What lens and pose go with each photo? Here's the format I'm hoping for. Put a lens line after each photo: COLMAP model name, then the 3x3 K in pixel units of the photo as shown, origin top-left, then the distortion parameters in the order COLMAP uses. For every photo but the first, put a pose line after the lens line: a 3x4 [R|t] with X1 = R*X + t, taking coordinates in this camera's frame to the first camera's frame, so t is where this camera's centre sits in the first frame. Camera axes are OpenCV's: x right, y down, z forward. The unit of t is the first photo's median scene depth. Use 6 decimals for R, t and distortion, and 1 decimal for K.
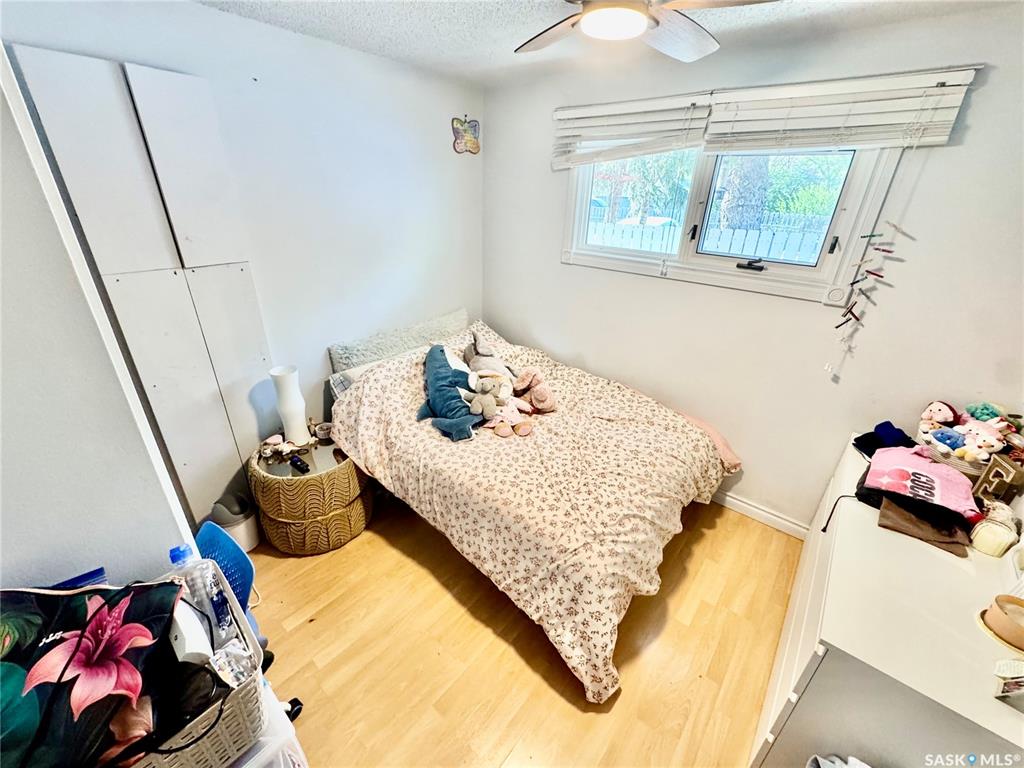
lens RADIAL K [[408.3, 0, 512.0], [0, 408.3, 384.0], [0, 0, 1]] dist [-0.002352, -0.000399]
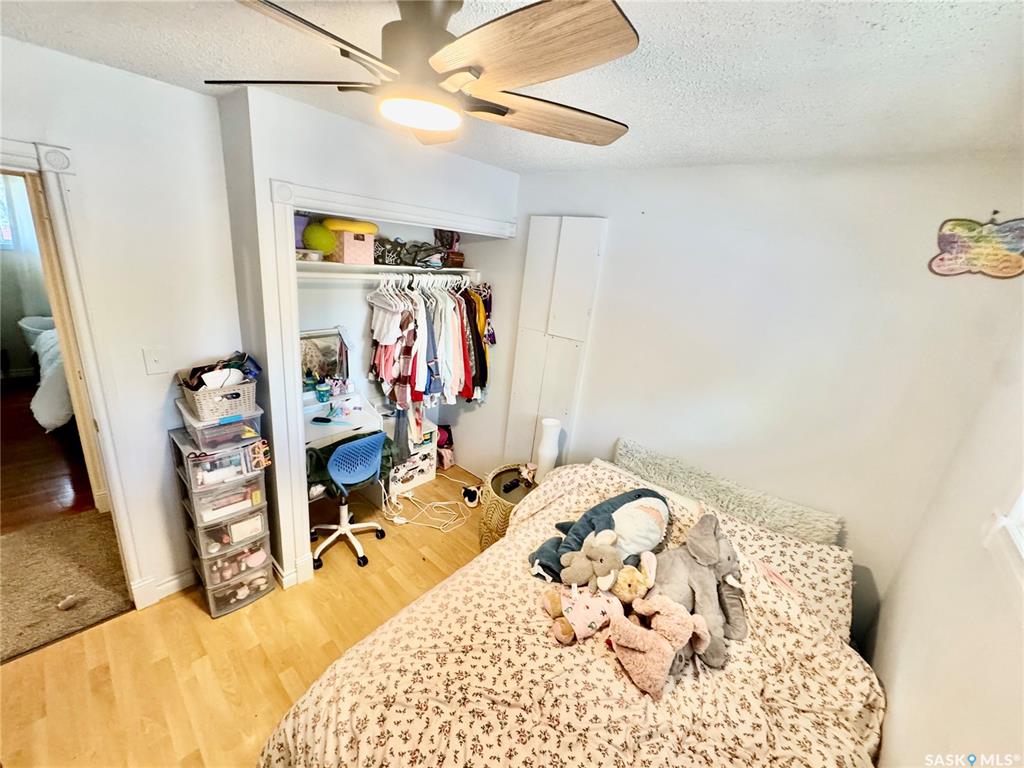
lens RADIAL K [[408.3, 0, 512.0], [0, 408.3, 384.0], [0, 0, 1]] dist [-0.002352, -0.000399]
pose [[-0.034448, 0.260881, -0.964756, 0.749741], [-0.516200, 0.821950, 0.240697, -0.449100], [0.855775, 0.506299, 0.106353, 0.836998]]
